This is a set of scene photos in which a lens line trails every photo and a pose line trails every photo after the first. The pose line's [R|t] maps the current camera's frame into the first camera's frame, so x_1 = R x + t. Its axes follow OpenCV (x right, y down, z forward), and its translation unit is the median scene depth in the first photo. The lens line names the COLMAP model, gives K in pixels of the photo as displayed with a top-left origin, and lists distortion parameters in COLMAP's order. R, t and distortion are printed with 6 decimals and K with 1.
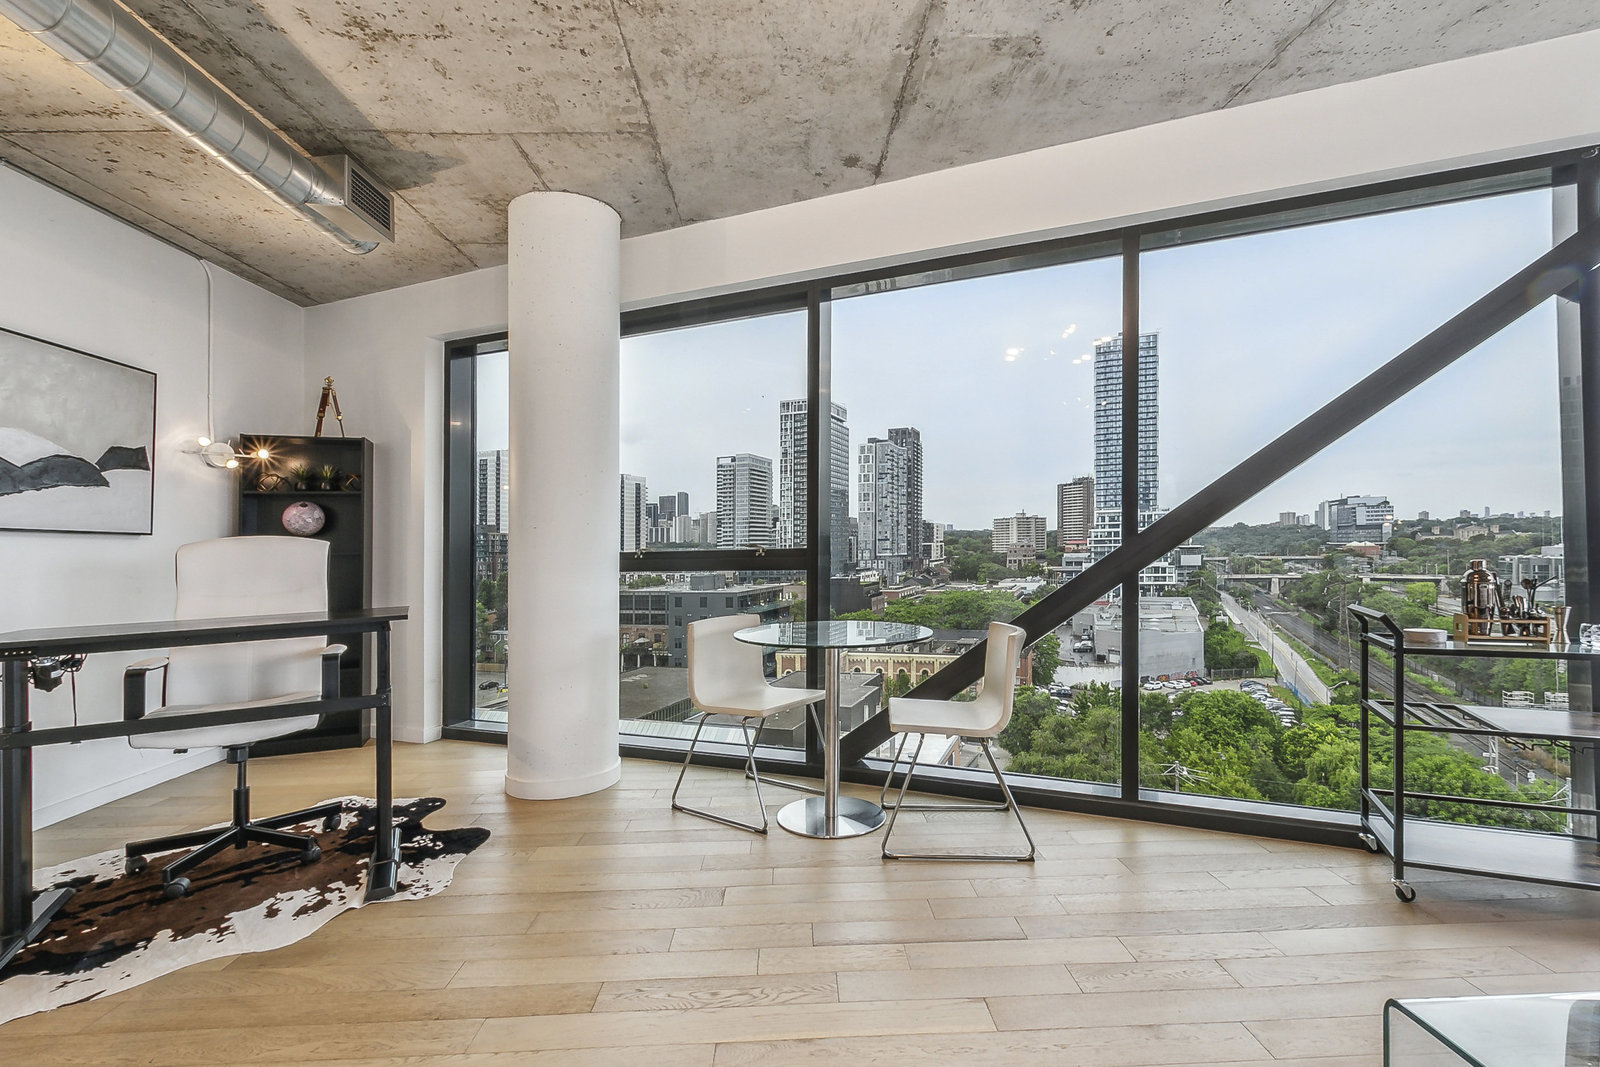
lens RADIAL K [[743.4, 0, 815.1], [0, 743.4, 547.2], [0, 0, 1]] dist [0.035851, -0.012579]
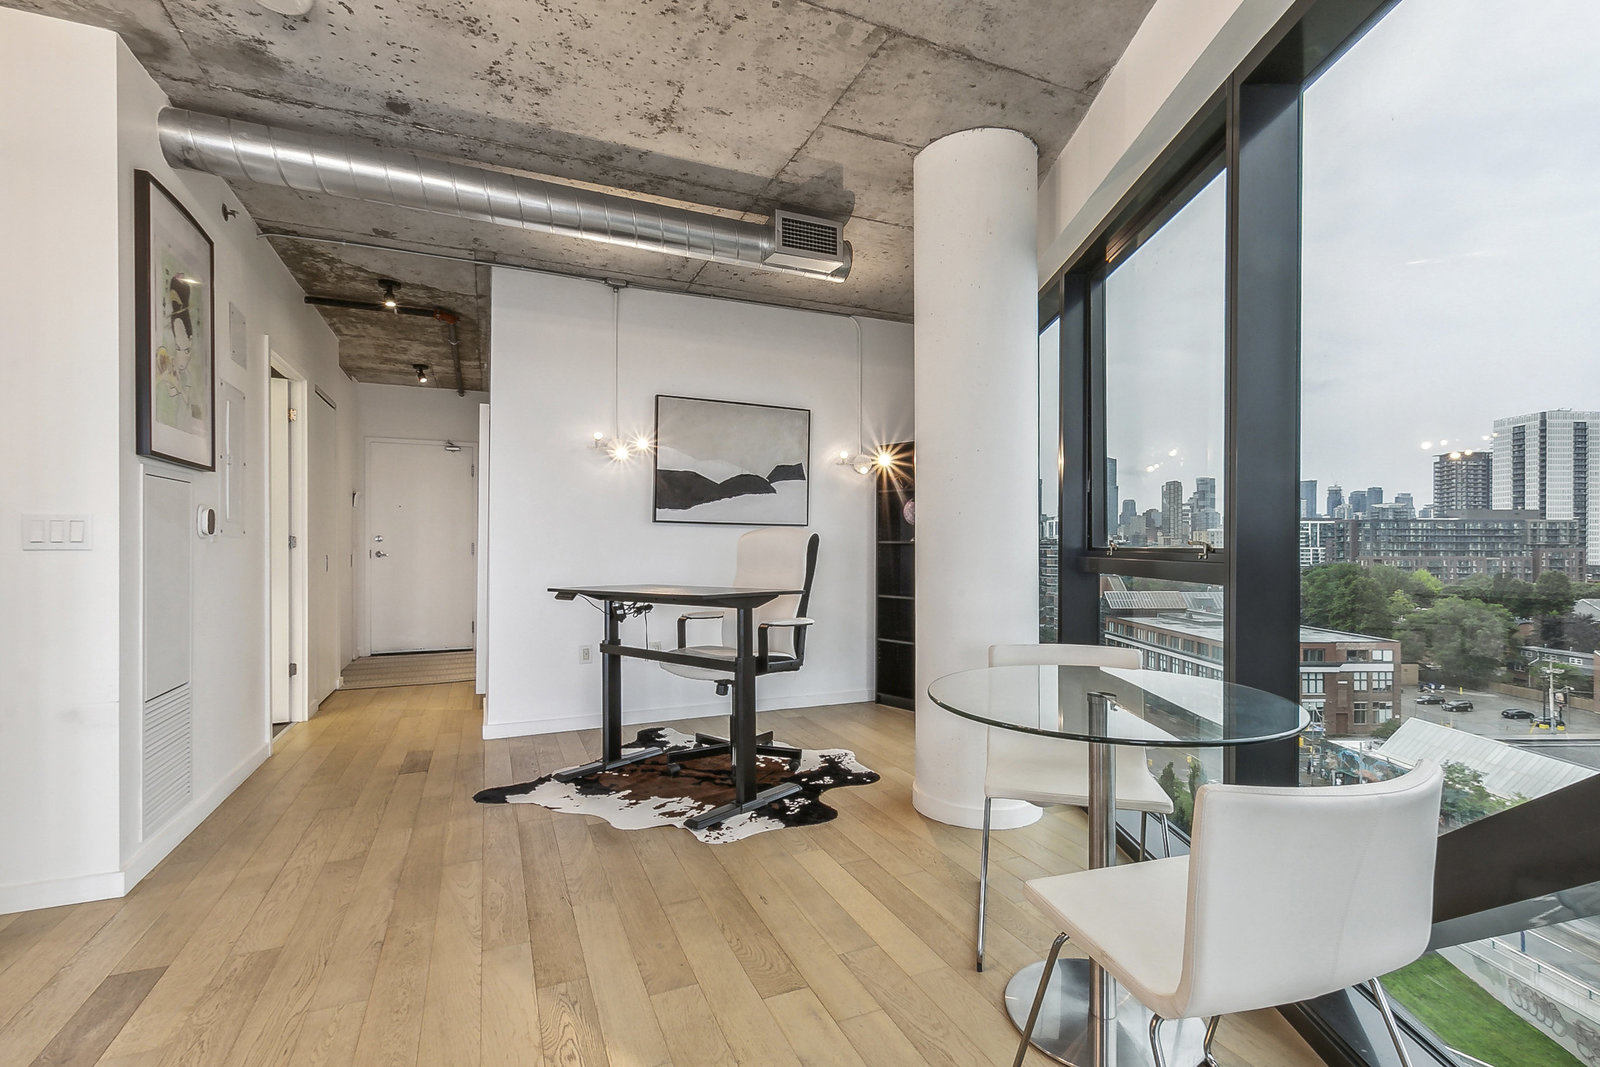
lens RADIAL K [[742.9, 0, 810.8], [0, 742.9, 544.7], [0, 0, 1]] dist [0.002522, -0.000732]
pose [[0.373796, 0.026348, -0.927137, 0.495040], [-0.009195, 0.999653, 0.024702, -0.019557], [0.927465, -0.000708, 0.373908, 0.606728]]
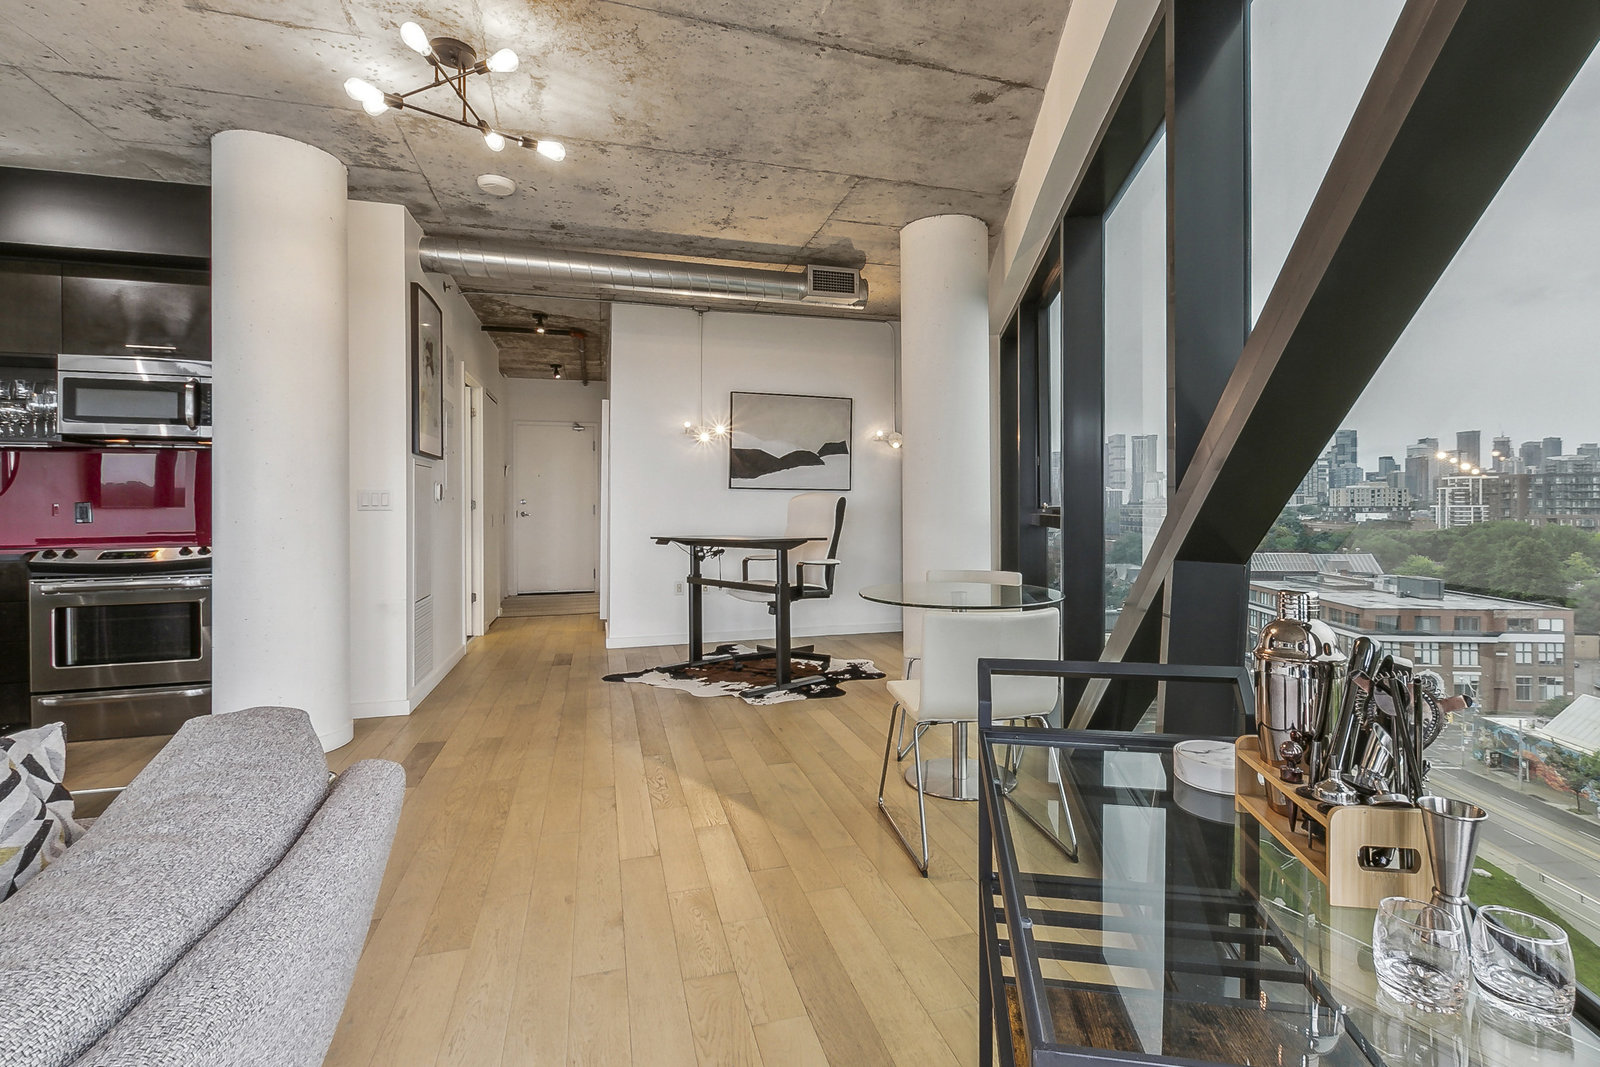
lens RADIAL K [[744.5, 0, 814.4], [0, 744.5, 497.6], [0, 0, 1]] dist [0.001265, 0.000004]
pose [[0.250219, 0.015469, -0.968066, 0.963209], [-0.001438, 0.999877, 0.015606, -0.032564], [0.968188, -0.002513, 0.250211, 0.597297]]
